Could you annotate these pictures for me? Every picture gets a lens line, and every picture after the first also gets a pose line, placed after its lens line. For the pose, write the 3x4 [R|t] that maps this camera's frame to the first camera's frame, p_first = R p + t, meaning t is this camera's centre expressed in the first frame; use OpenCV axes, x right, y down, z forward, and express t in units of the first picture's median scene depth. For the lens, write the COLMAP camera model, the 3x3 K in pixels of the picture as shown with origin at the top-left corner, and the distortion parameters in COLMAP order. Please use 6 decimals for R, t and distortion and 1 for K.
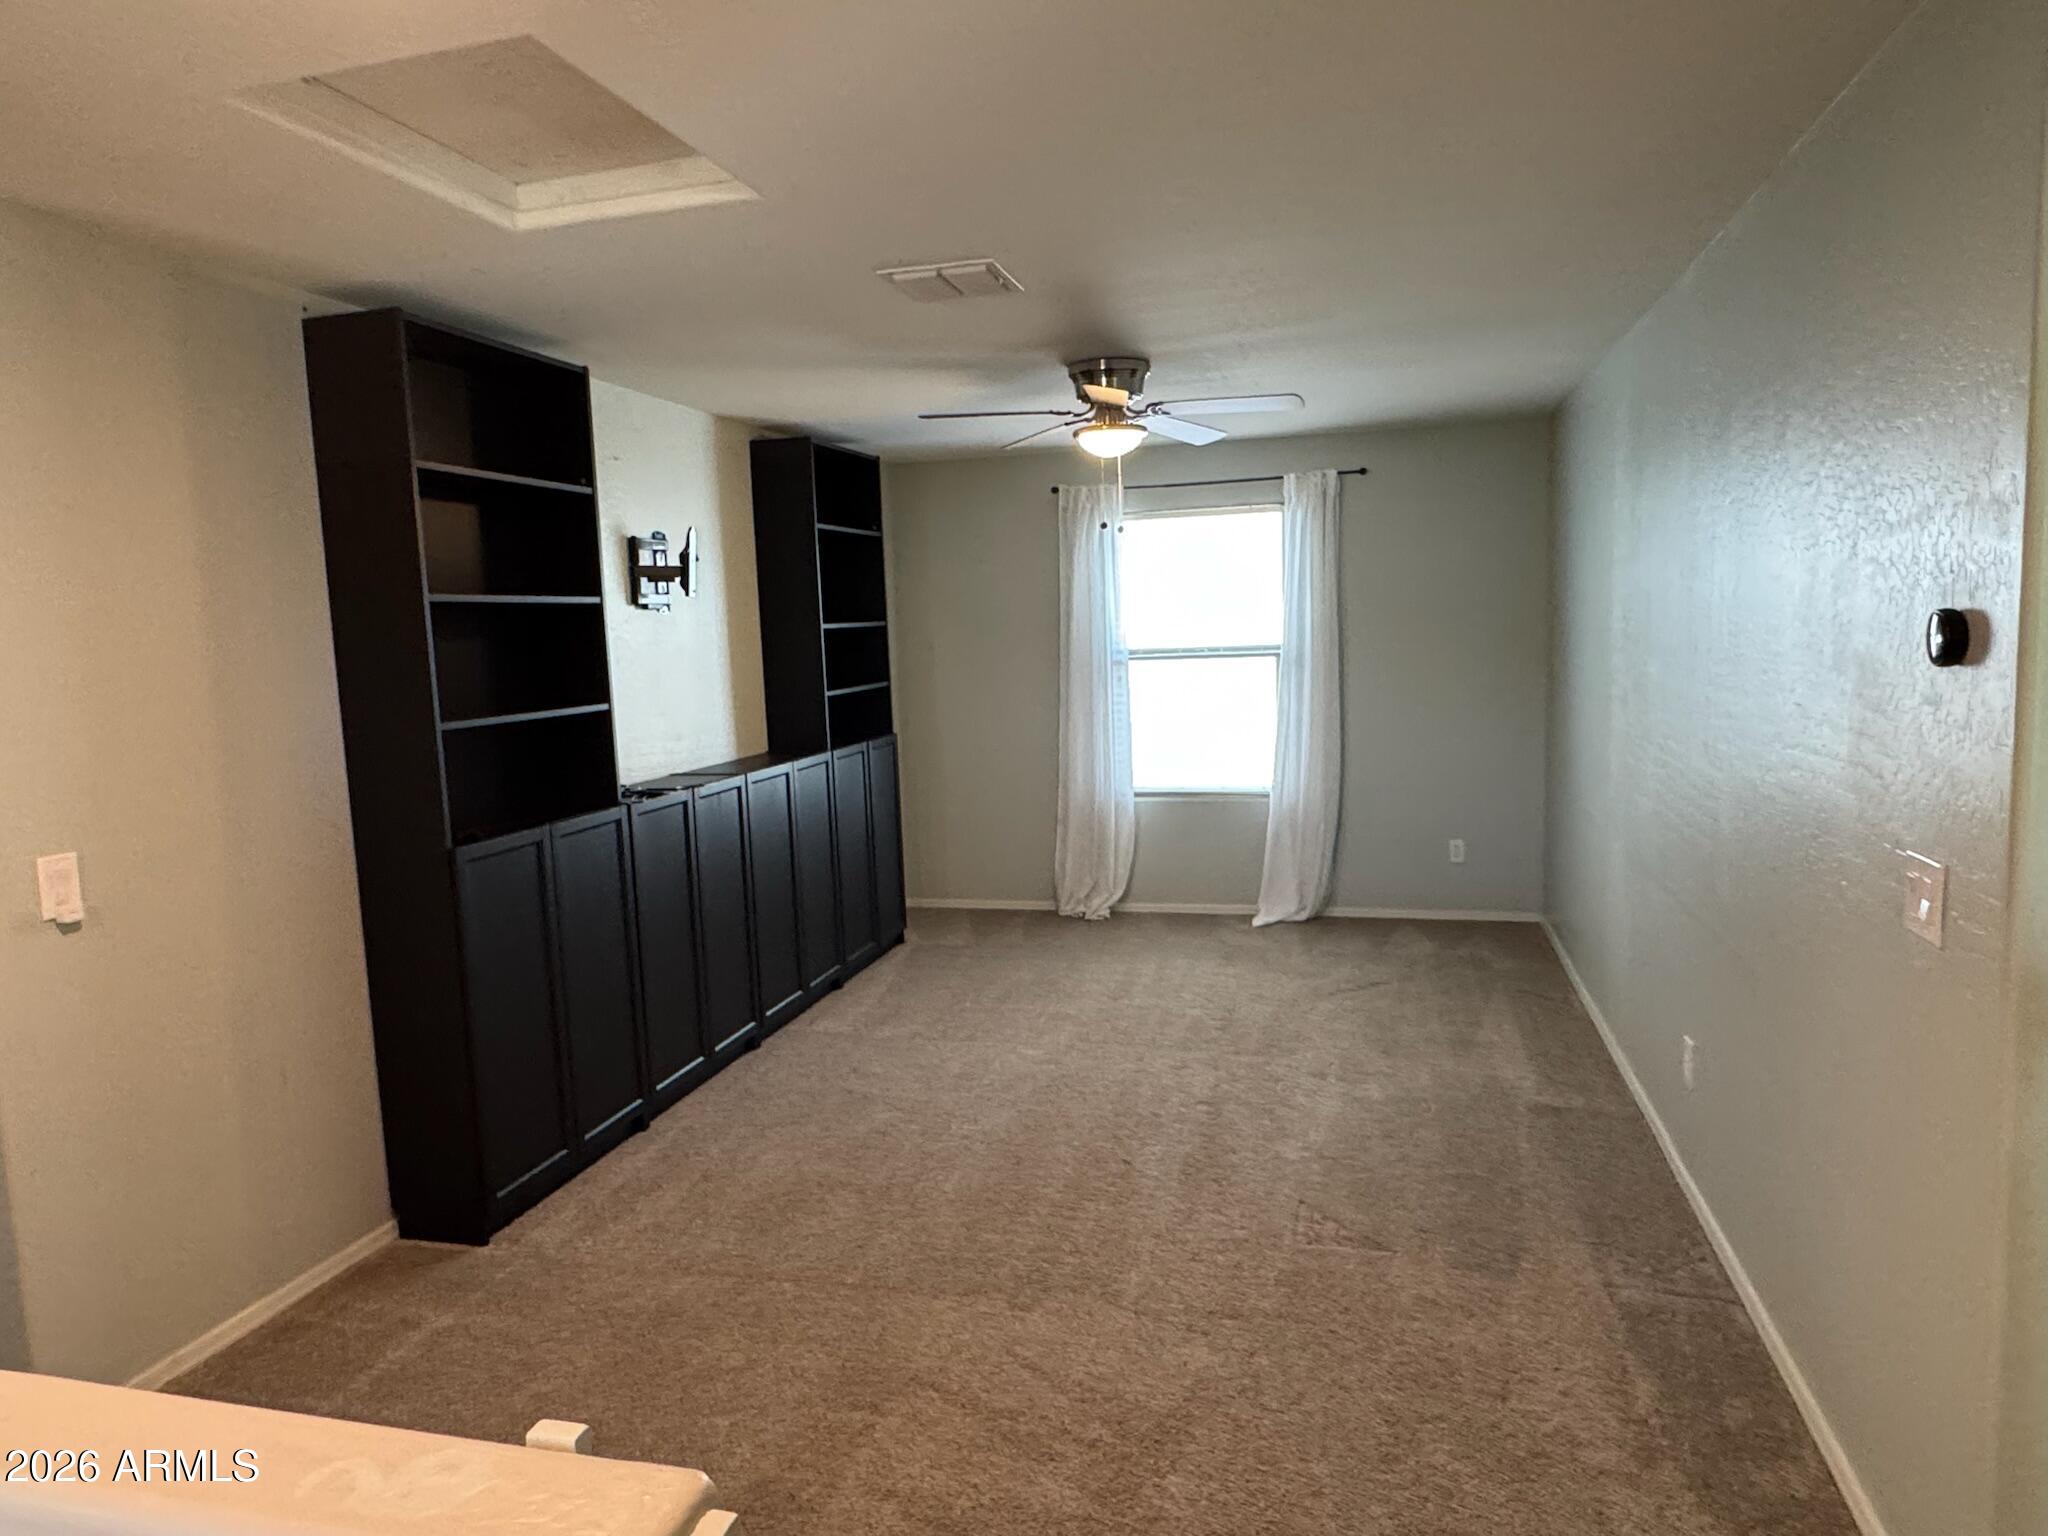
lens RADIAL K [[1322.5, 0, 1015.2], [0, 1322.5, 767.6], [0, 0, 1]] dist [0.007689, -0.005209]
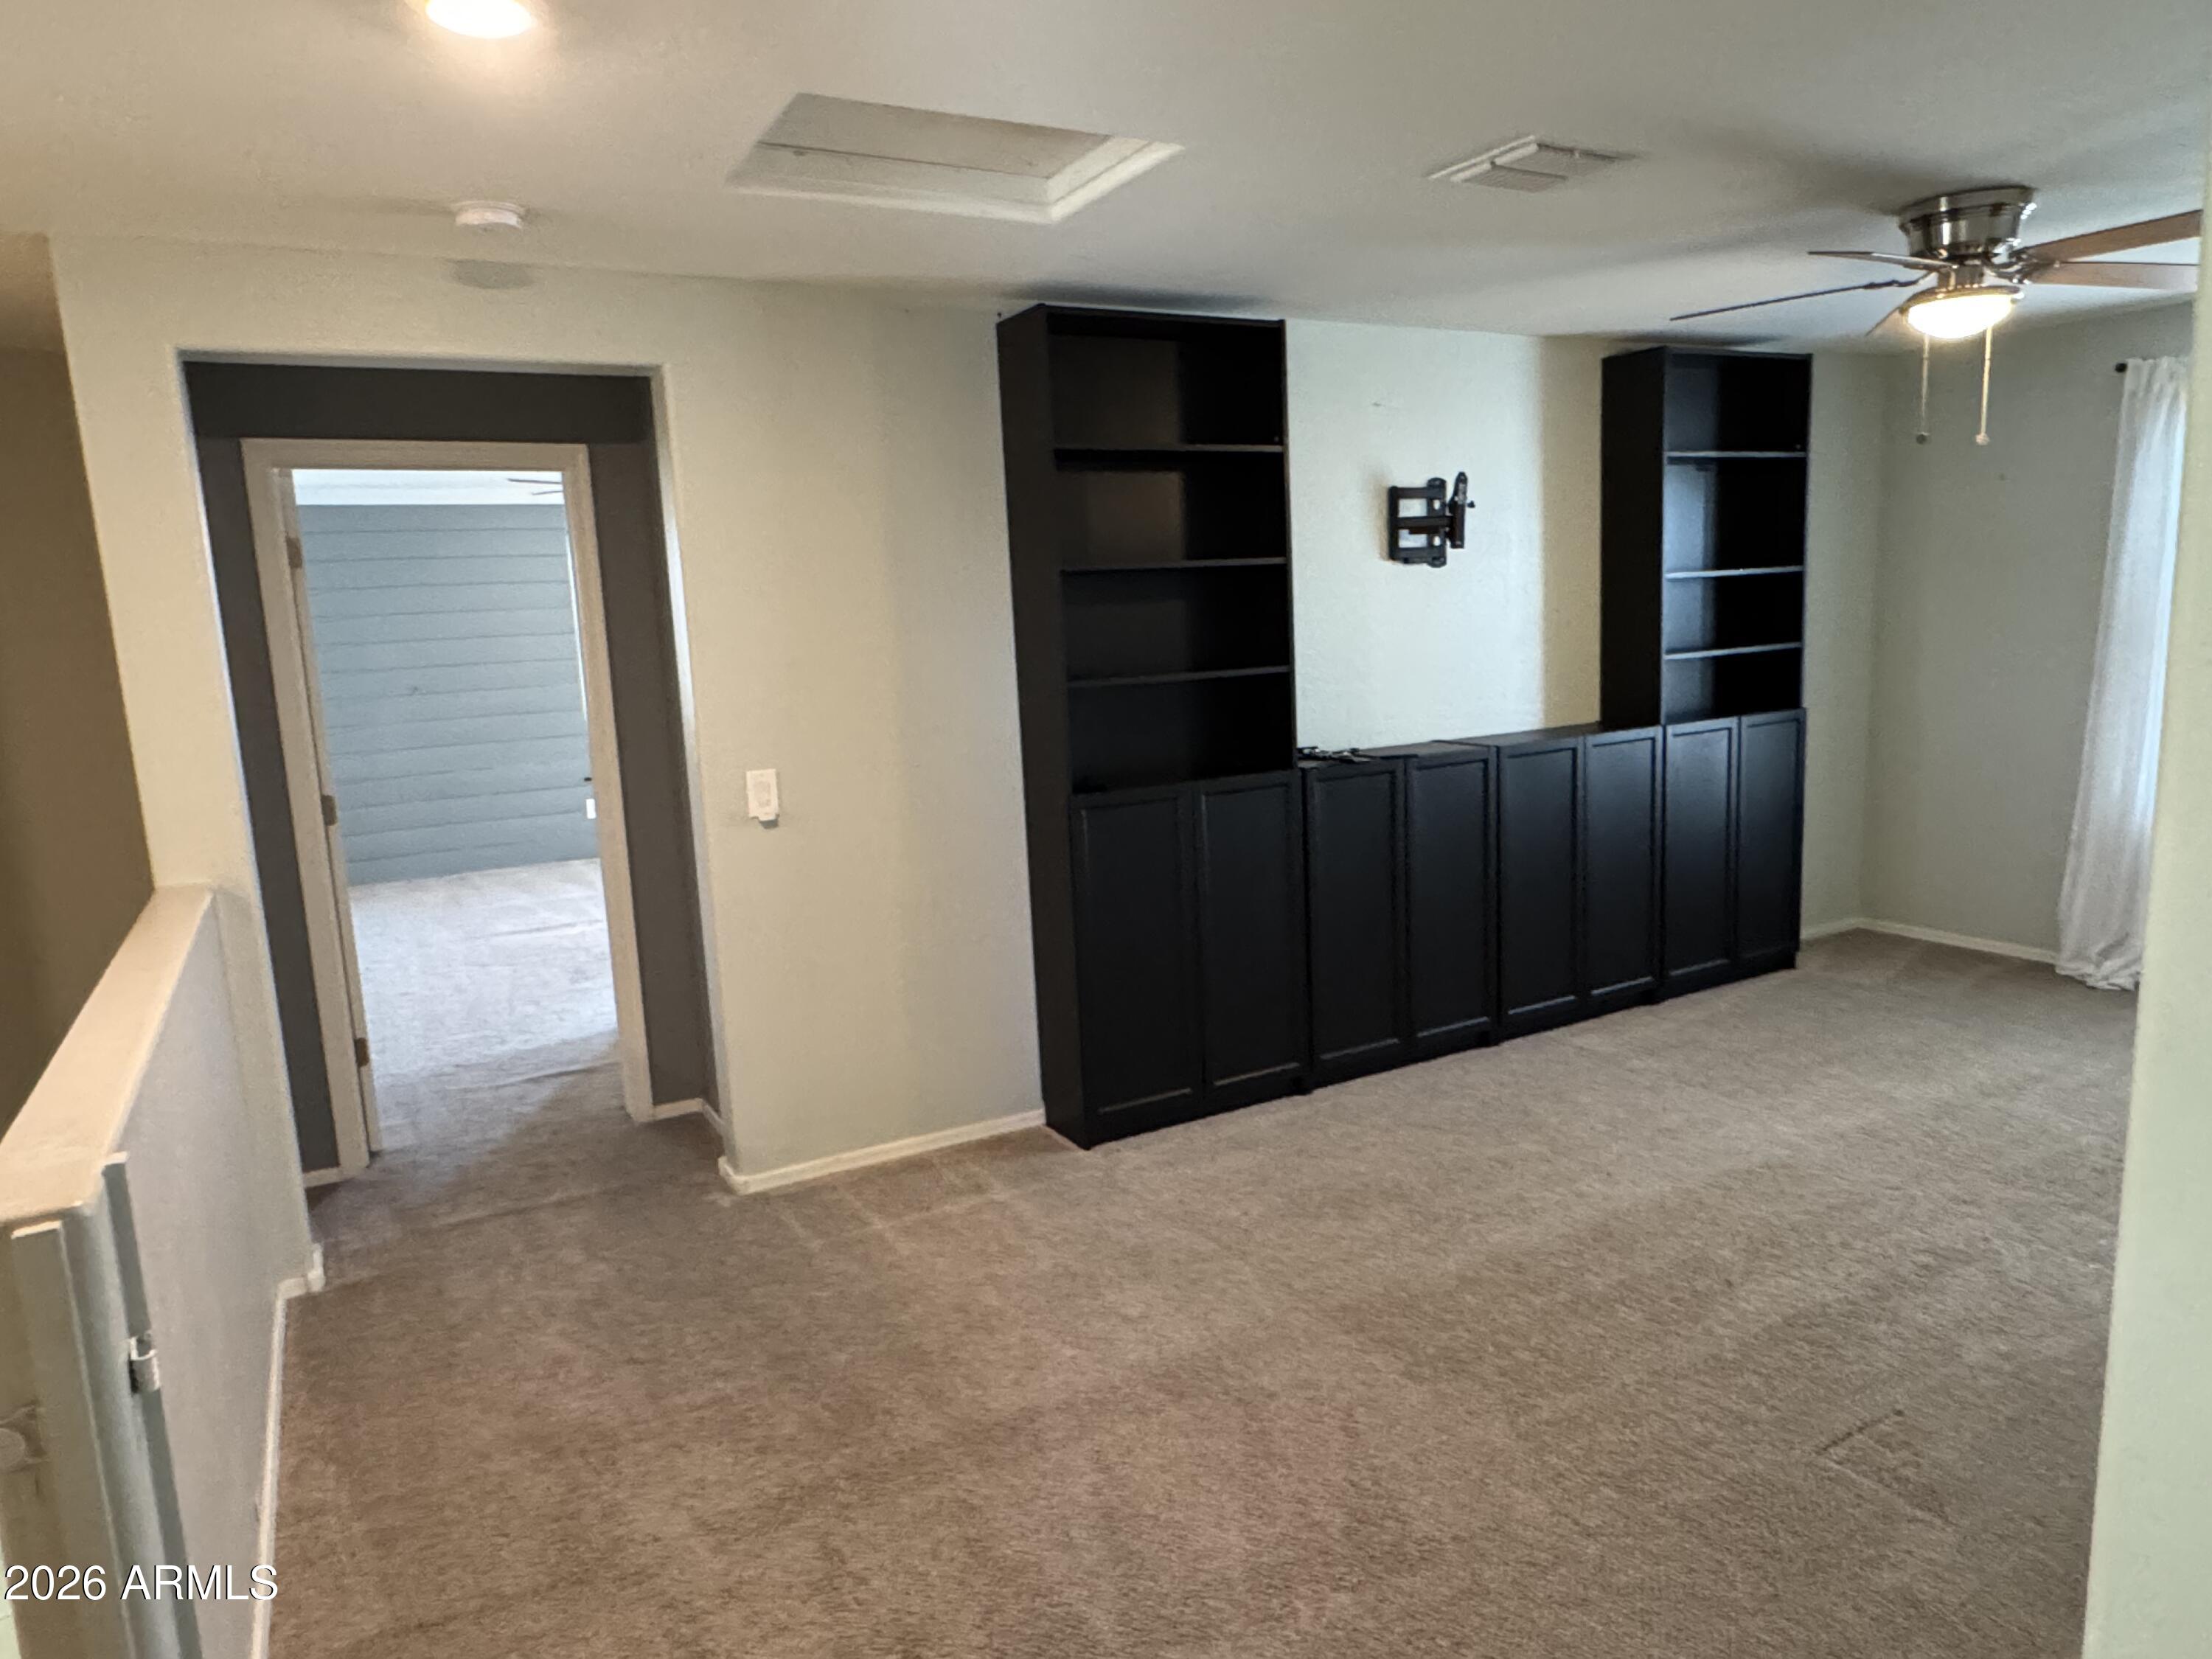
lens RADIAL K [[1428.4, 0, 1101.7], [0, 1428.4, 836.2], [0, 0, 1]] dist [0.007689, -0.005209]
pose [[0.695174, 0.121384, -0.708519, 0.368183], [-0.058244, 0.991911, 0.112788, -0.034362], [0.716478, -0.037140, 0.696620, 0.148162]]
